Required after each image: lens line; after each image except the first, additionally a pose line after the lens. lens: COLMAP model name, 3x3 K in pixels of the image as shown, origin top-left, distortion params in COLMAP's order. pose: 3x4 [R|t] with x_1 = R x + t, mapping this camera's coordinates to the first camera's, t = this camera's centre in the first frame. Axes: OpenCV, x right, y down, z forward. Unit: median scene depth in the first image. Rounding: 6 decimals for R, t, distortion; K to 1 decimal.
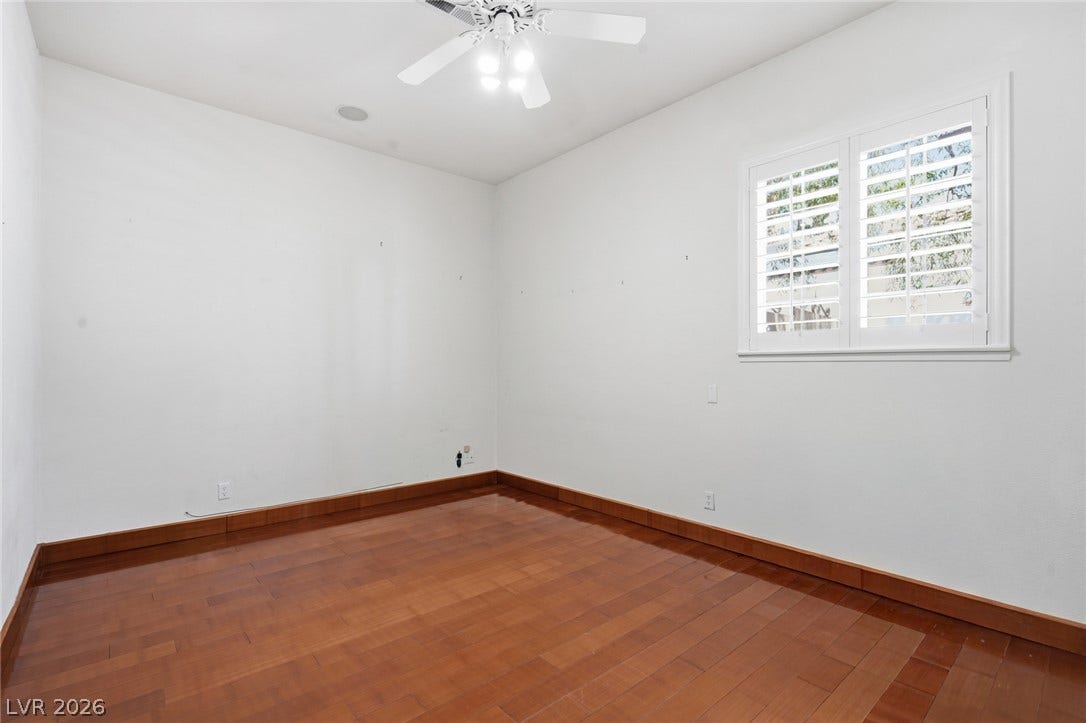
lens RADIAL K [[500.4, 0, 540.1], [0, 500.4, 362.0], [0, 0, 1]] dist [-0.002903, 0.000061]
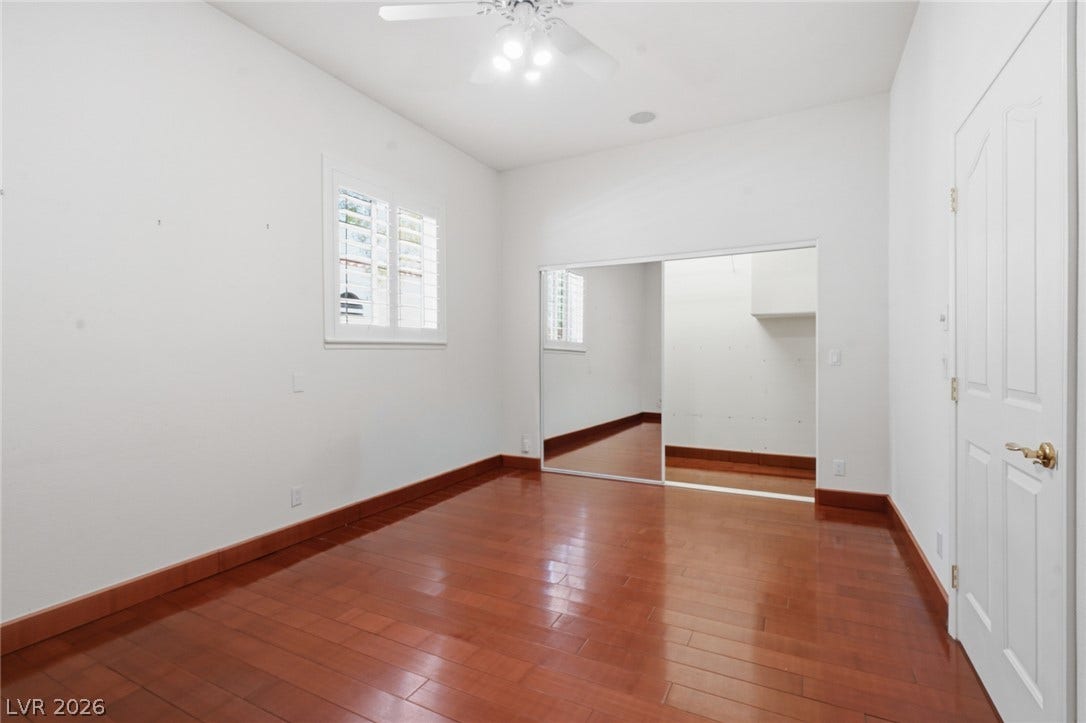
lens RADIAL K [[500.4, 0, 540.1], [0, 500.4, 362.0], [0, 0, 1]] dist [-0.002903, 0.000061]
pose [[-0.394929, -0.015433, 0.918582, -0.866495], [0.002971, 0.999832, 0.018075, 0.011336], [-0.918707, 0.009867, -0.394817, 1.166180]]
